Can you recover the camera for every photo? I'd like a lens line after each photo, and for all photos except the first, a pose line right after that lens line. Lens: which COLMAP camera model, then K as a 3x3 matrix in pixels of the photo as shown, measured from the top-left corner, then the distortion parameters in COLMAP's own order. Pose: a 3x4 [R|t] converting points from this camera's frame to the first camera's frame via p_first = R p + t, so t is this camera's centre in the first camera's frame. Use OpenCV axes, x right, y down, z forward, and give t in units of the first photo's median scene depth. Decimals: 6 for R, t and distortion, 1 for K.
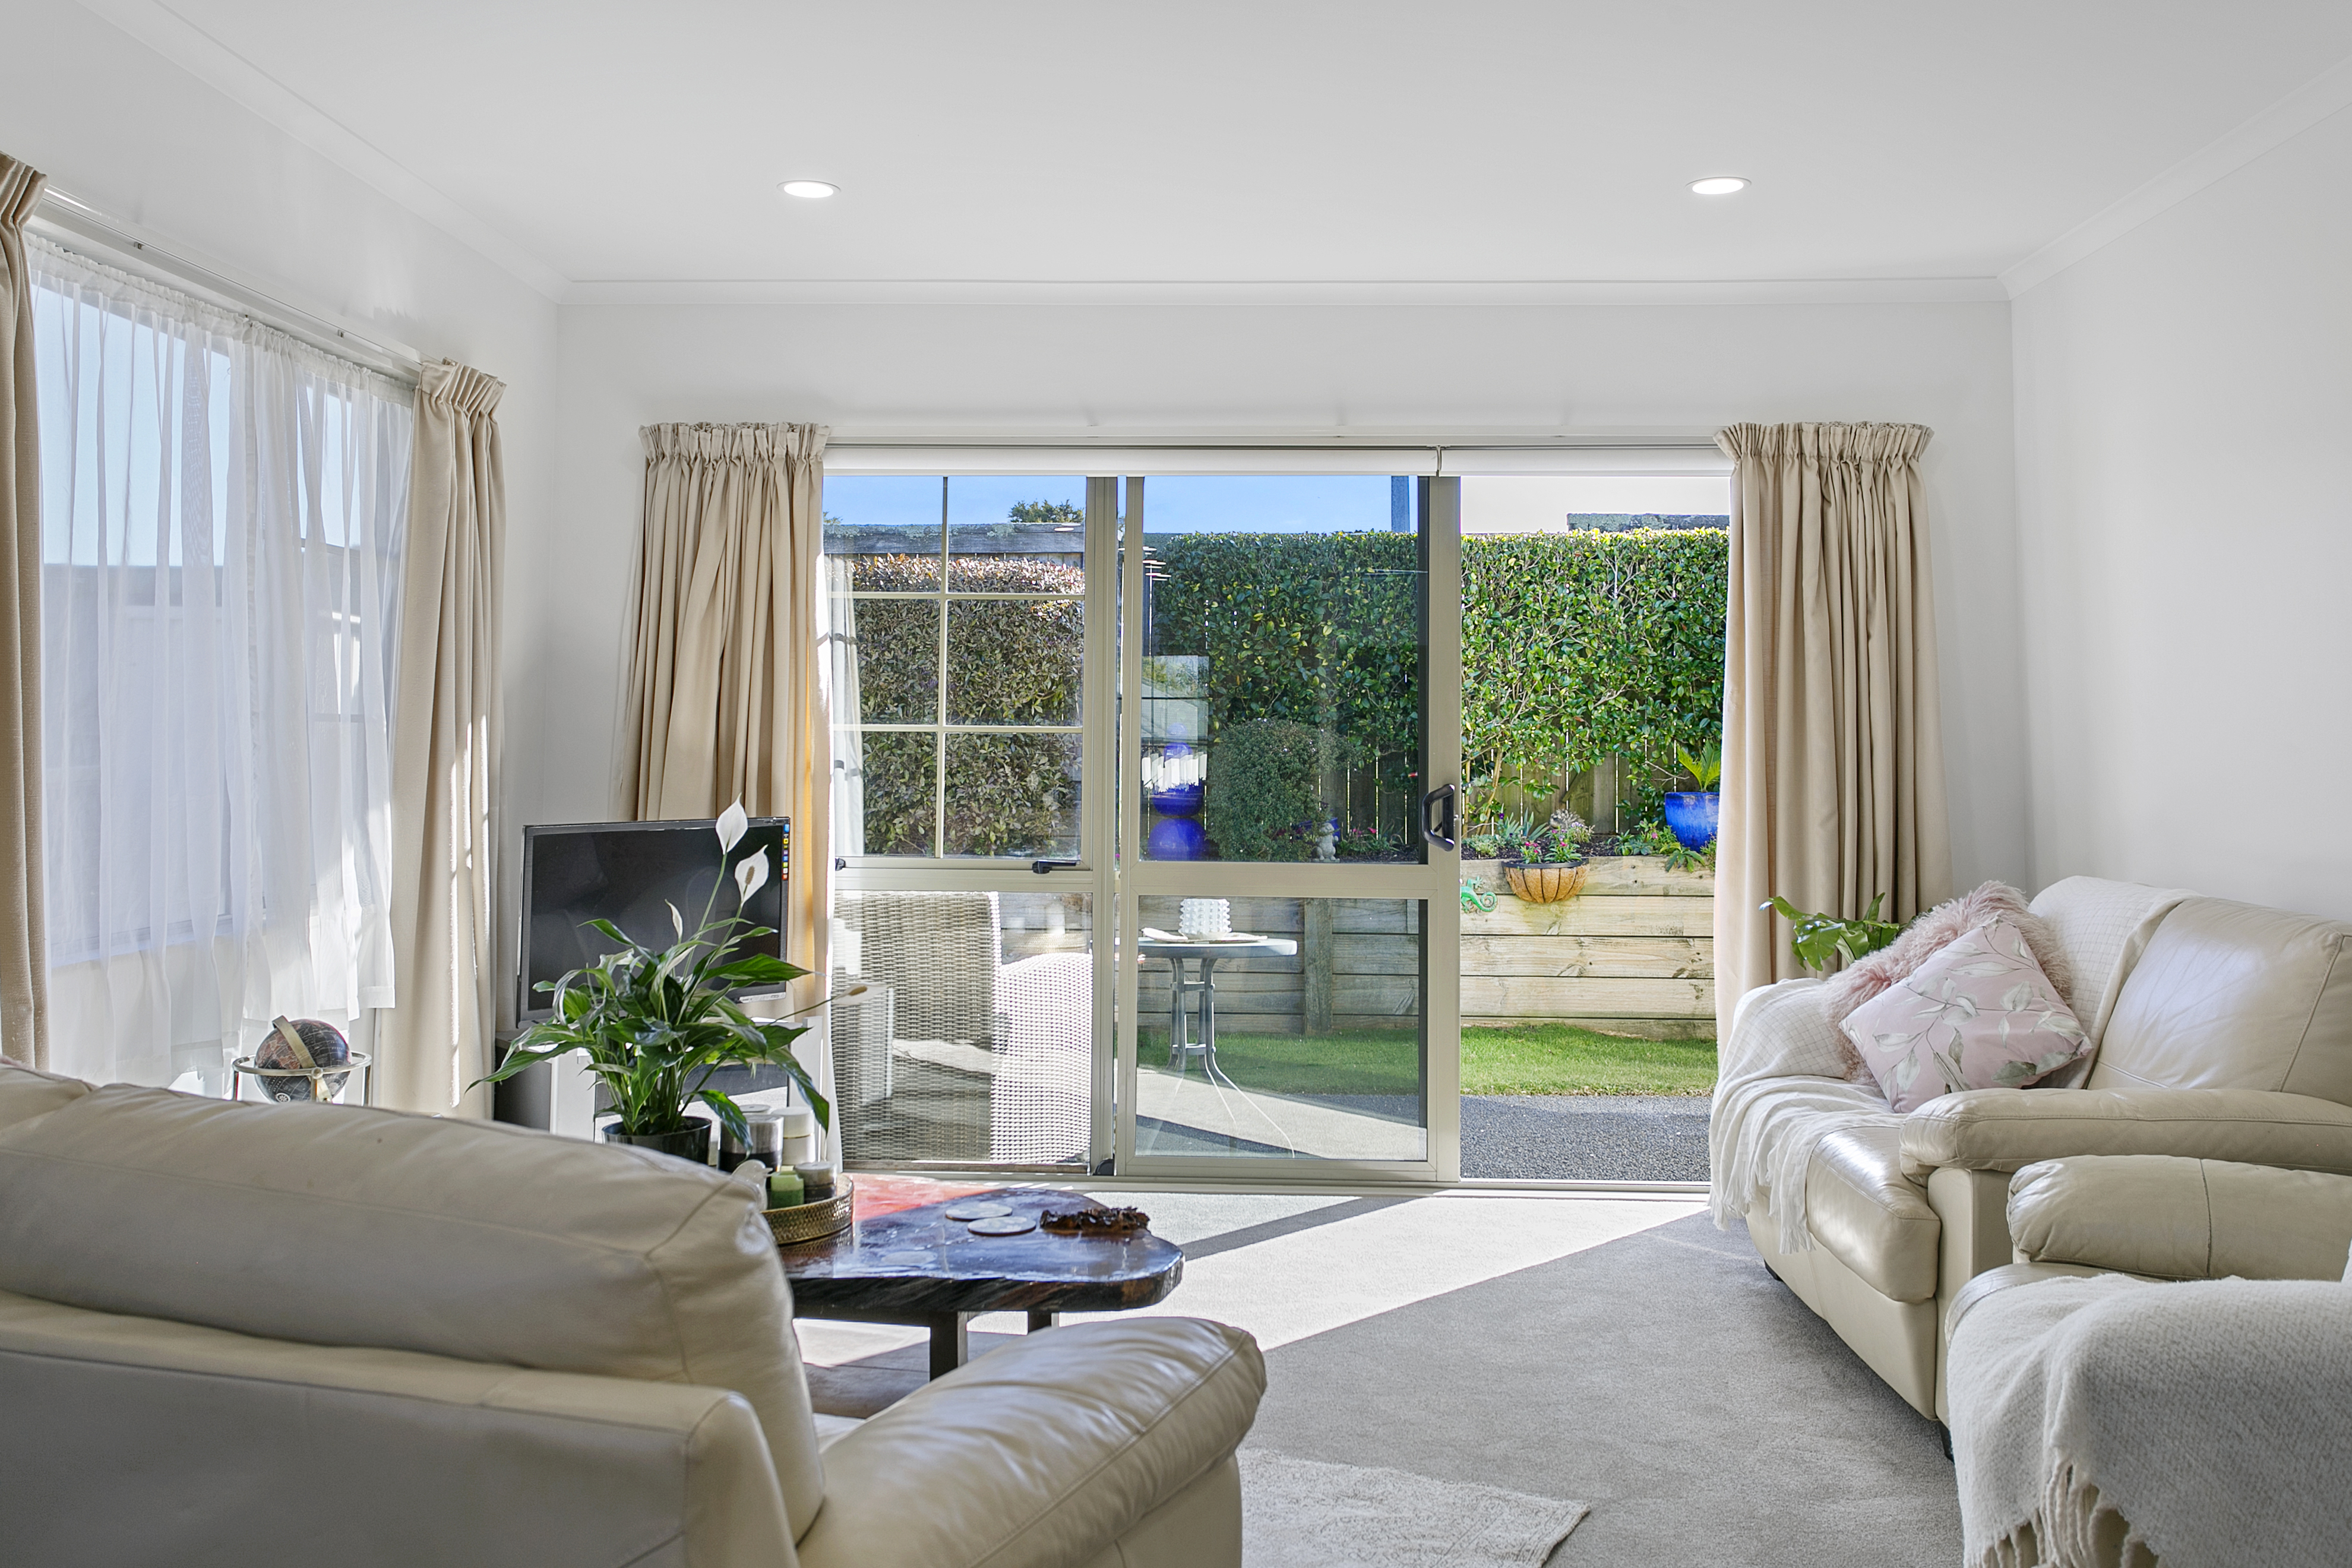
lens RADIAL K [[2060.4, 0, 1134.3], [0, 2060.4, 563.2], [0, 0, 1]] dist [0.002583, 0.001190]
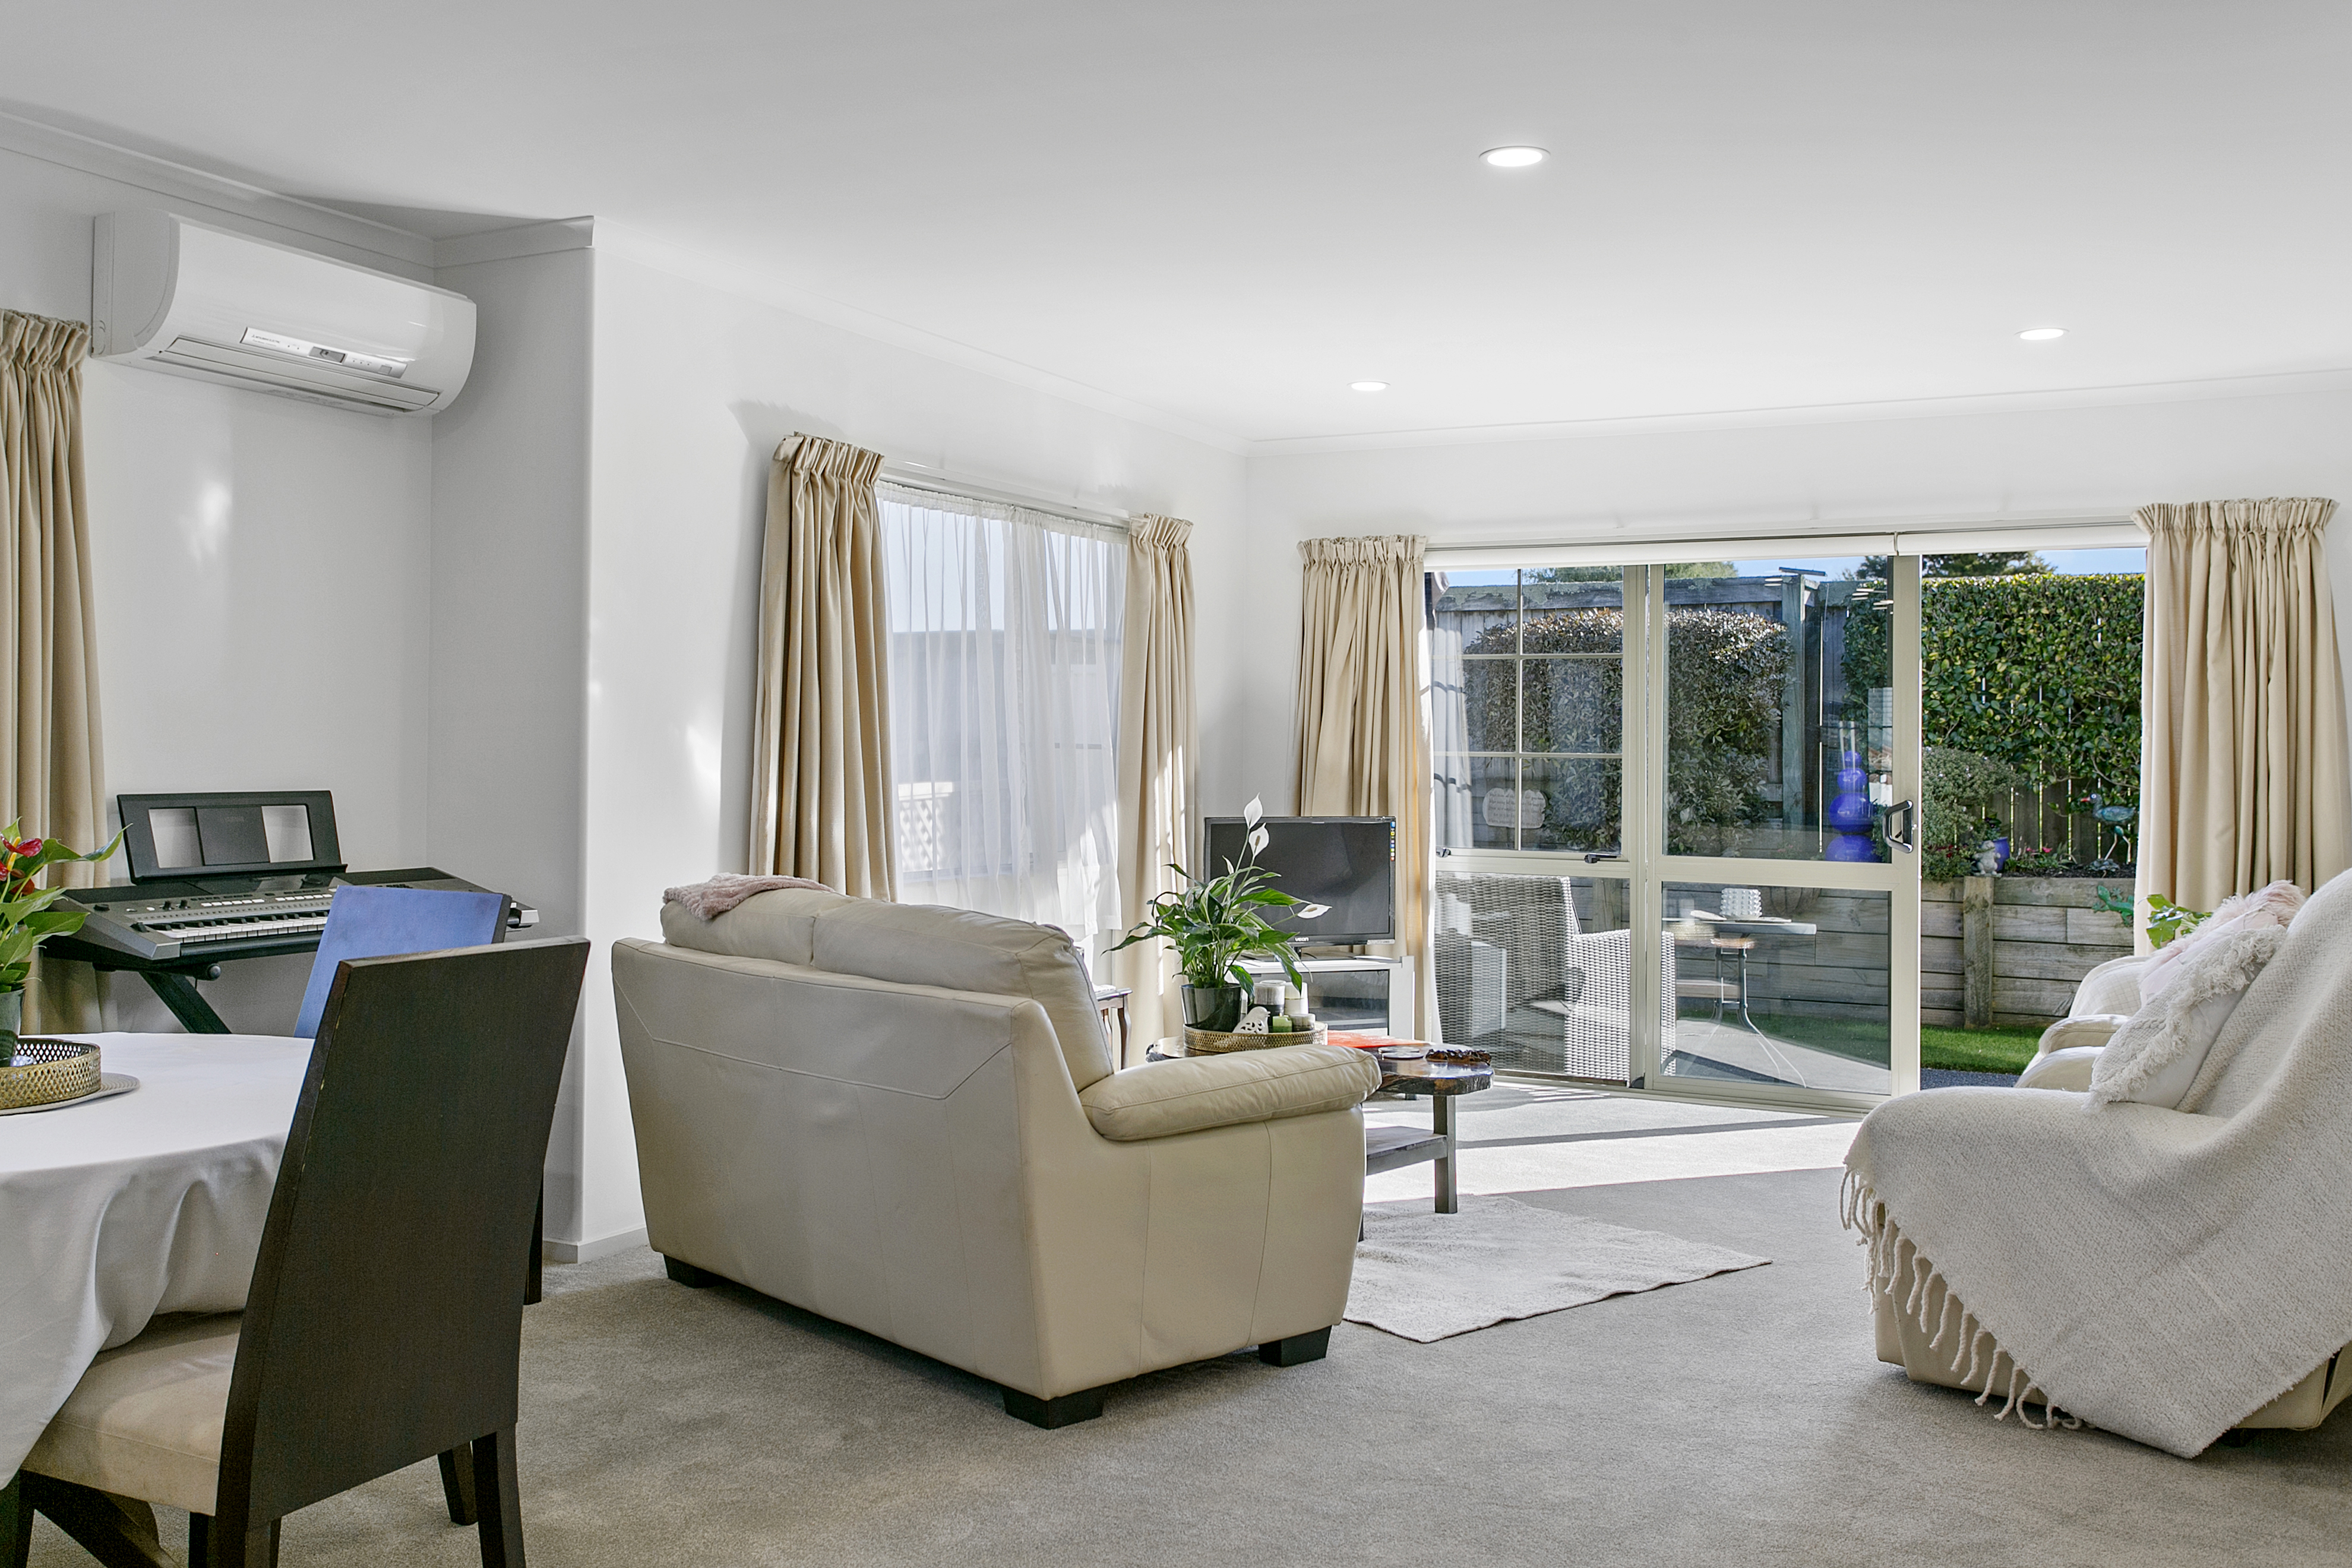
lens RADIAL K [[2082.5, 0, 1172.2], [0, 2082.5, 655.0], [0, 0, 1]] dist [0.006266, -0.001485]
pose [[0.909909, -0.016612, -0.414475, 0.274167], [0.029892, 0.999226, 0.025574, -0.027677], [0.413729, -0.035660, 0.909701, -0.343438]]
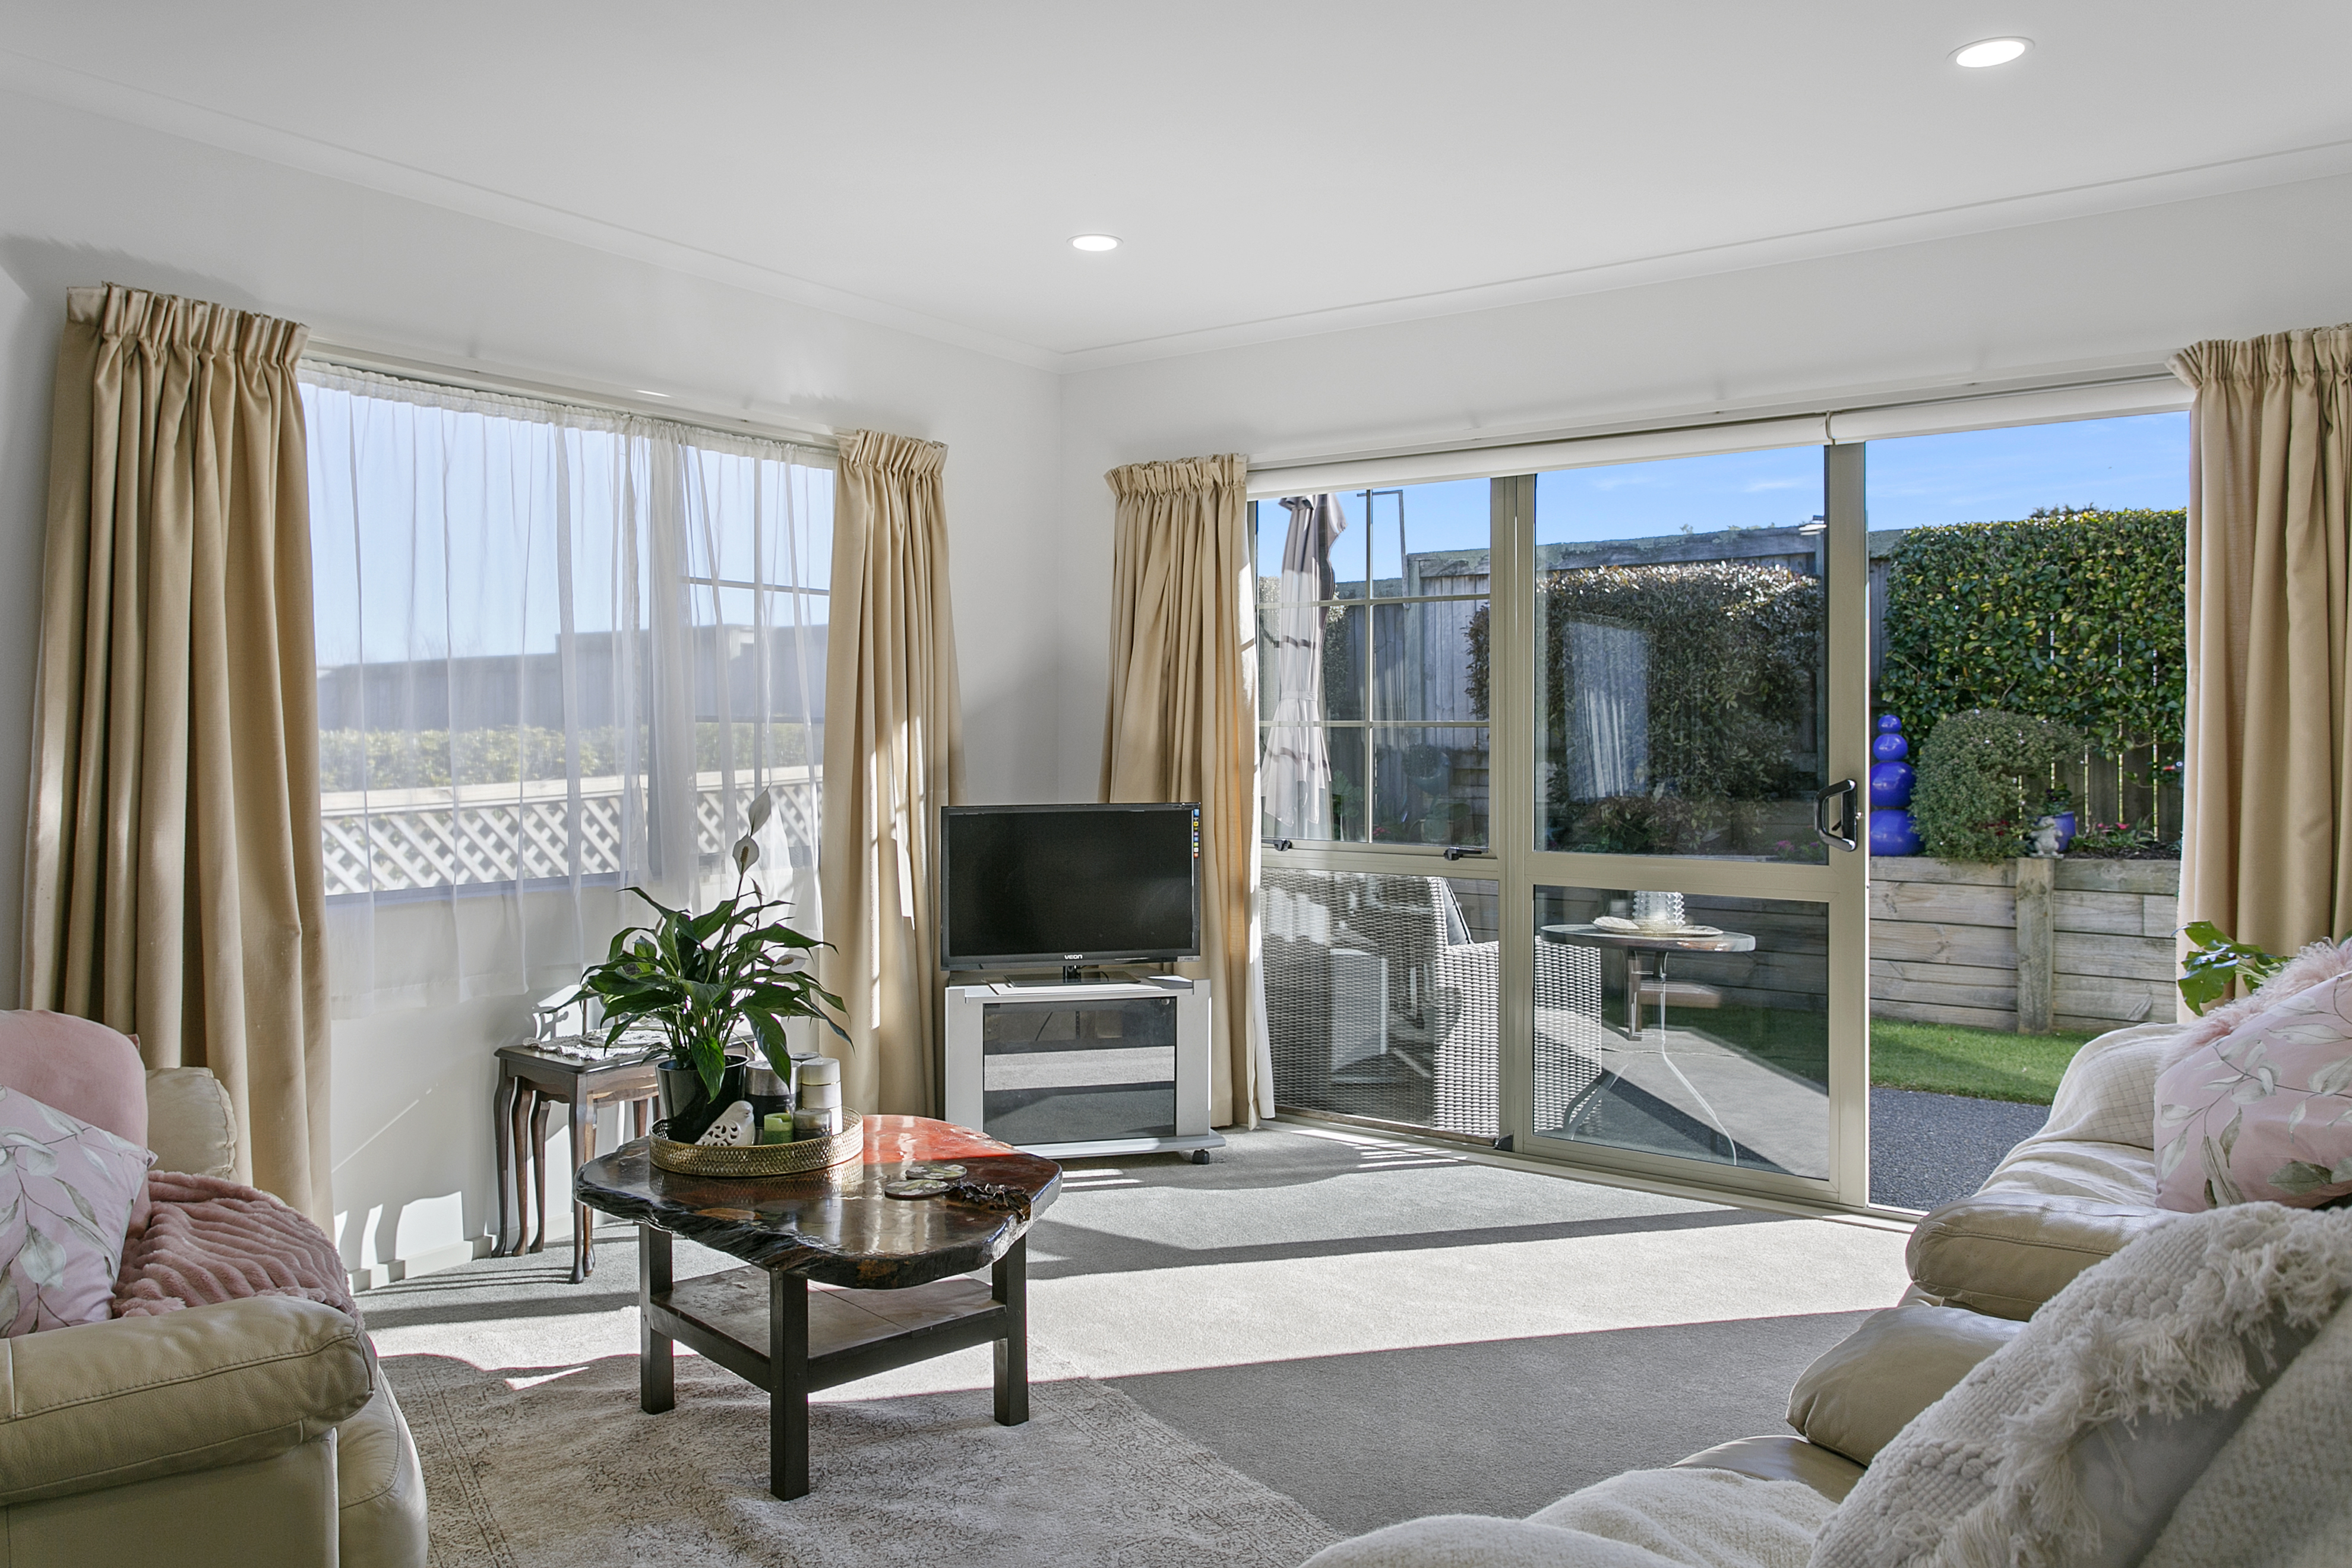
lens RADIAL K [[1675.0, 0, 1176.2], [0, 1675.0, 684.9], [0, 0, 1]] dist [0.000497, 0.002506]
pose [[0.836153, -0.021735, -0.548066, 0.313600], [0.052269, 0.997825, 0.040173, 0.019516], [0.546001, -0.062238, 0.835470, 0.215136]]
